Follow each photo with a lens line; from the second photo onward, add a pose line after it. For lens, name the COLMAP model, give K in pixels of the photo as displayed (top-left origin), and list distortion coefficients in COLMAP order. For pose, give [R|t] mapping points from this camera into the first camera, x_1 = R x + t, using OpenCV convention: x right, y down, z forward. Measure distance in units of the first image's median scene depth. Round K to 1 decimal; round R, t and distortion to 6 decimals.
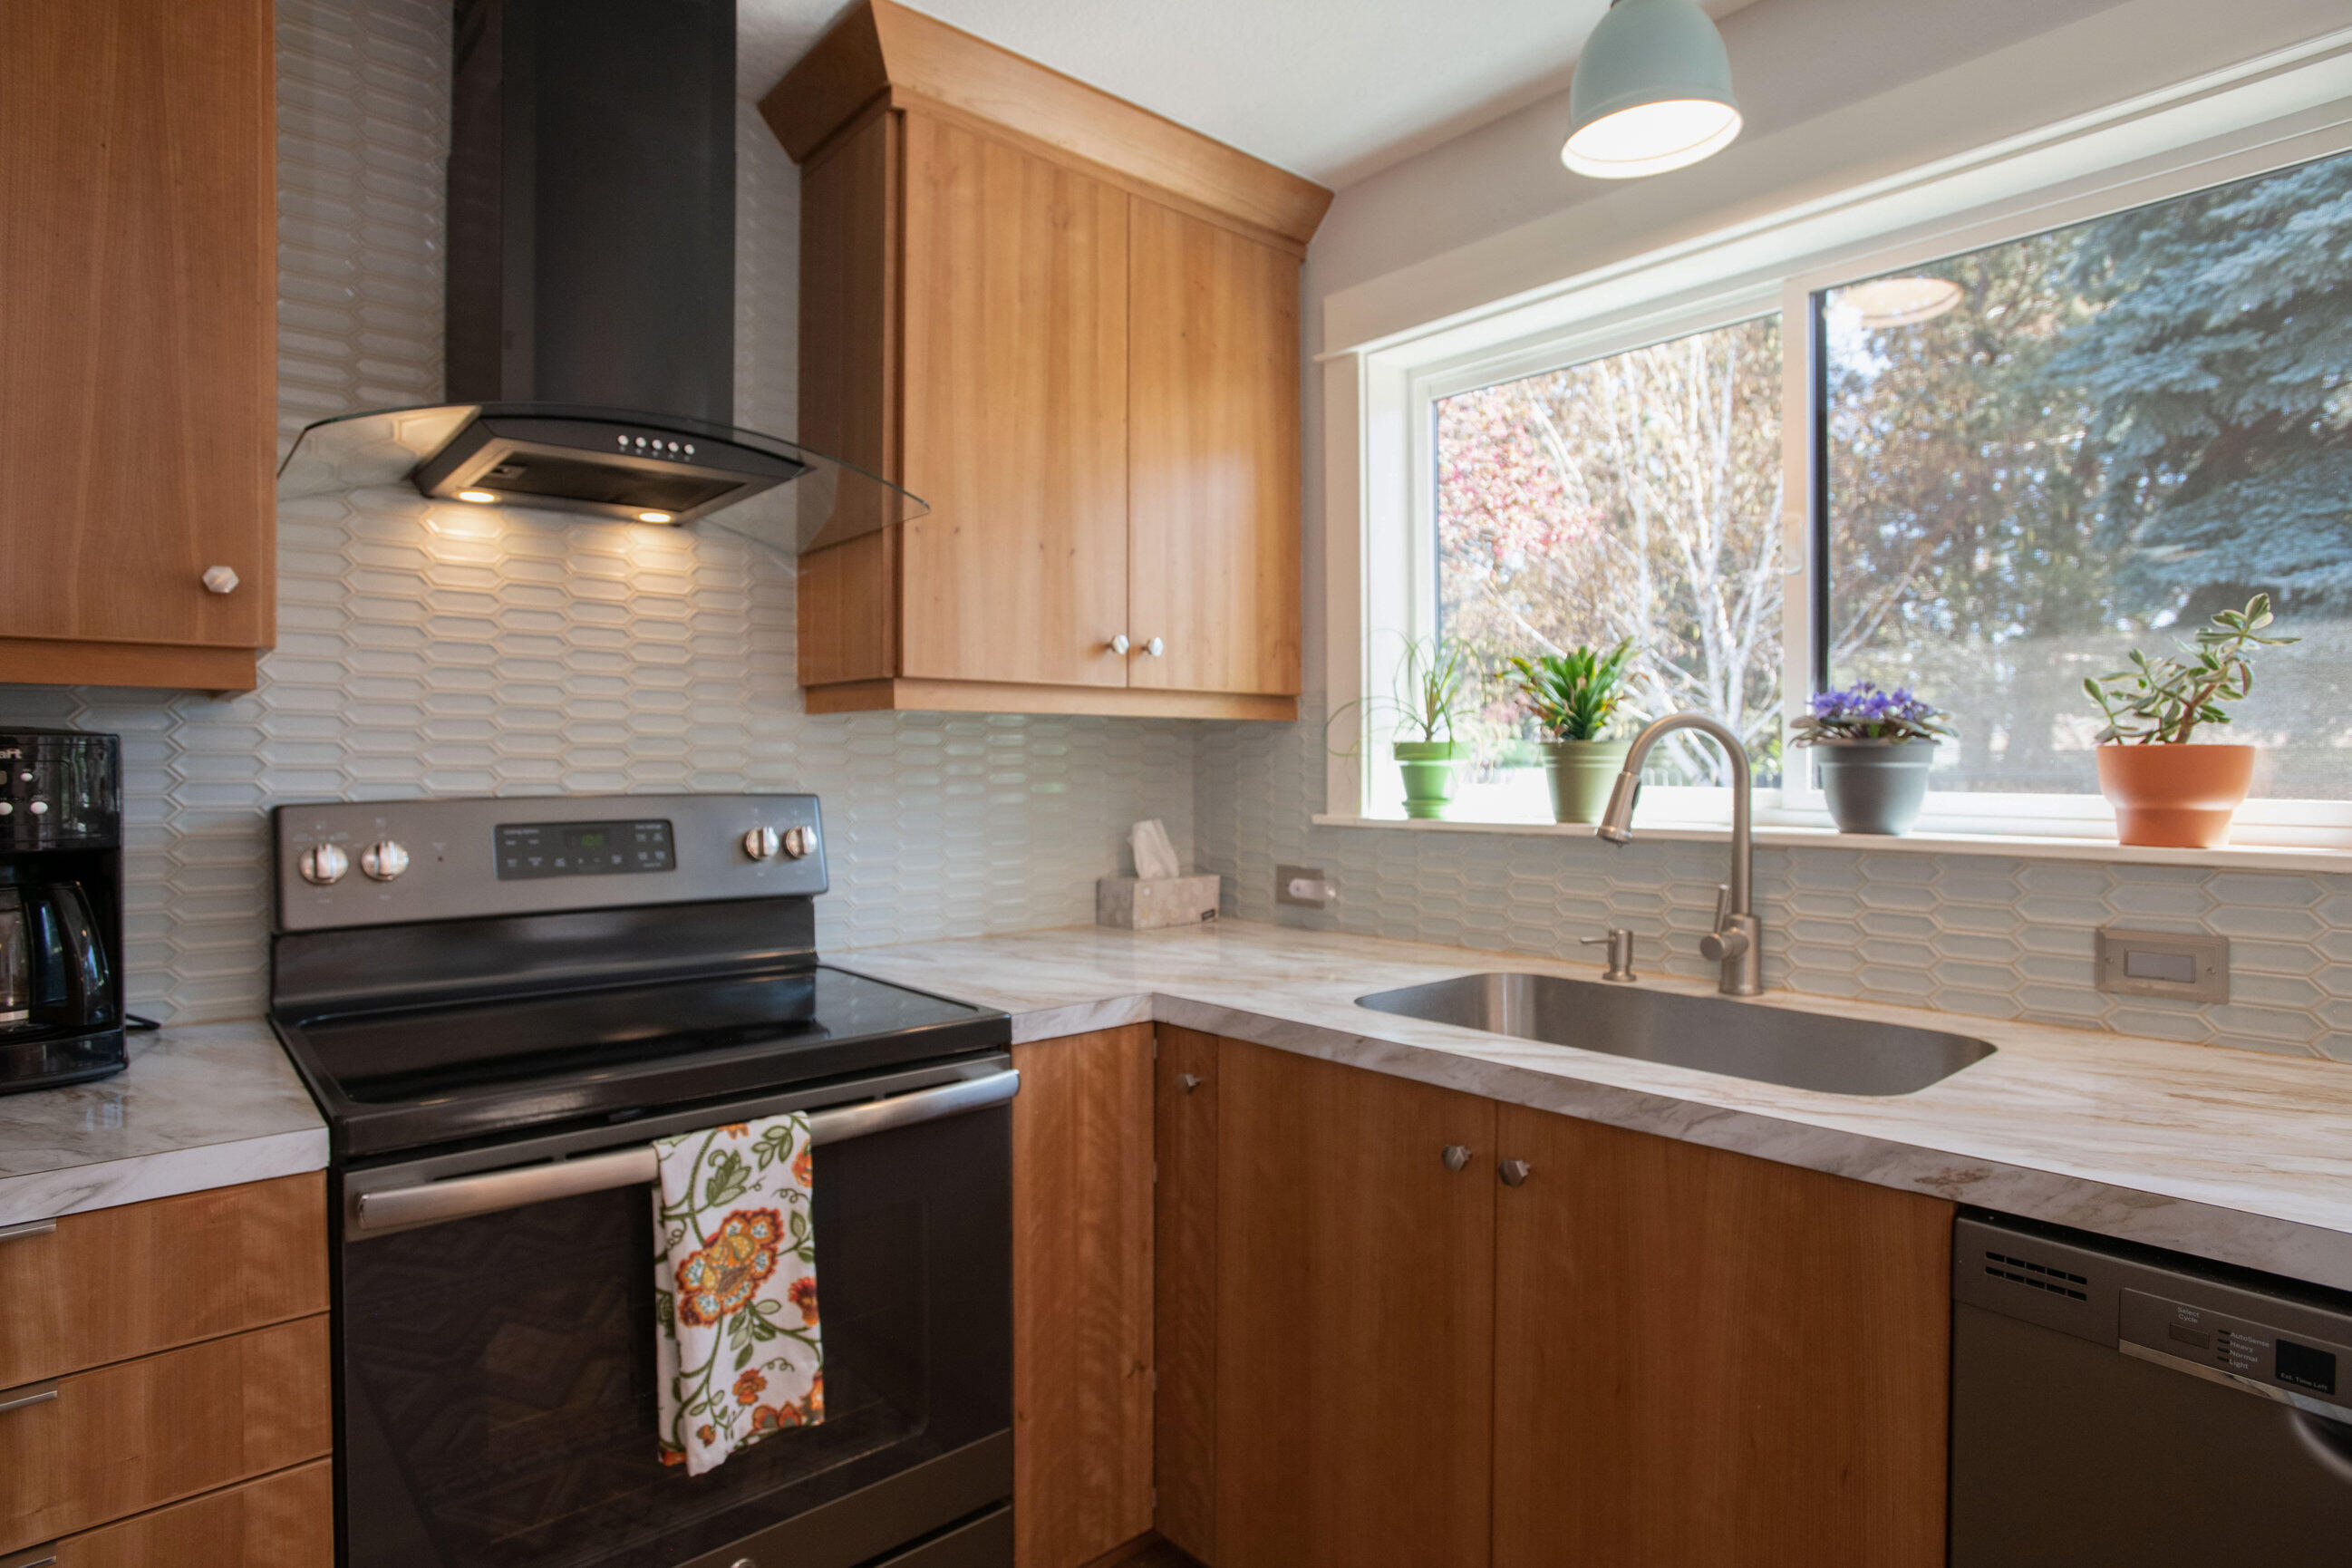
lens RADIAL K [[1271.6, 0, 1176.0], [0, 1271.6, 784.0], [0, 0, 1]] dist [-0.072573, 0.024231]
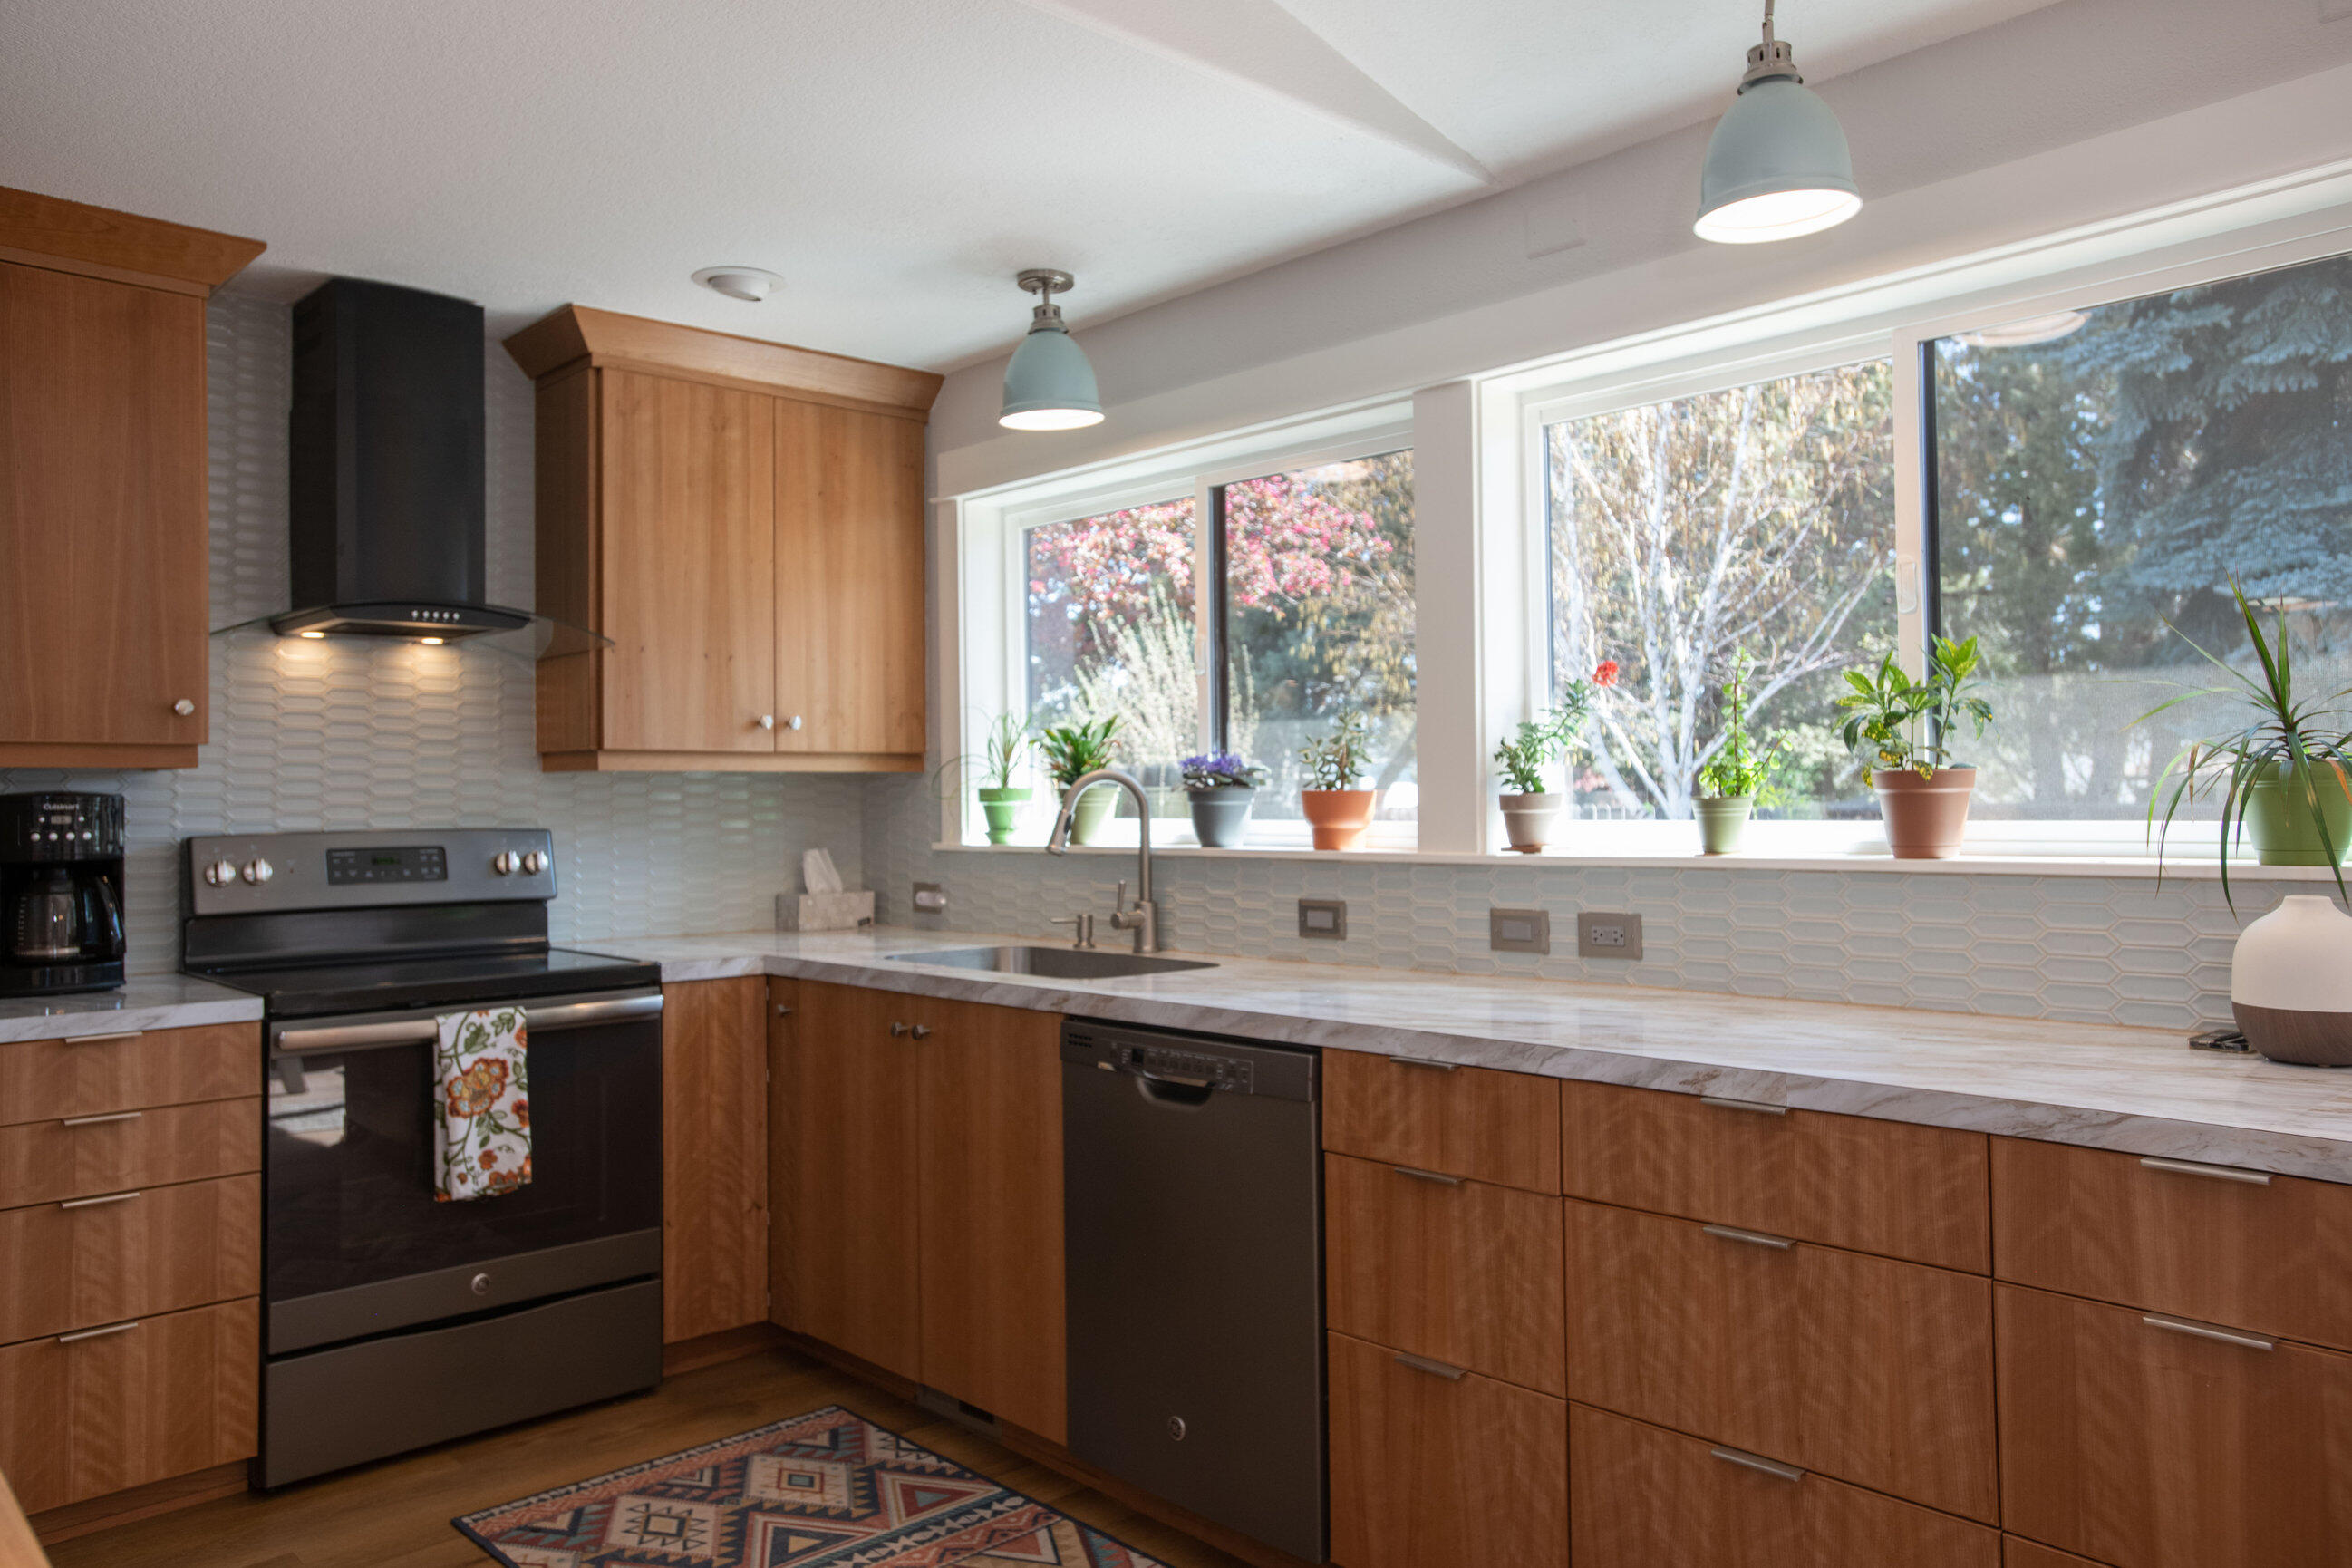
lens RADIAL K [[1679.5, 0, 1176.0], [0, 1679.5, 784.0], [0, 0, 1]] dist [-0.025683, 0.005865]
pose [[0.999265, -0.007976, 0.037497, 0.390909], [0.008965, 0.999614, -0.026301, 0.014454], [-0.037273, 0.026618, 0.998951, -1.011934]]
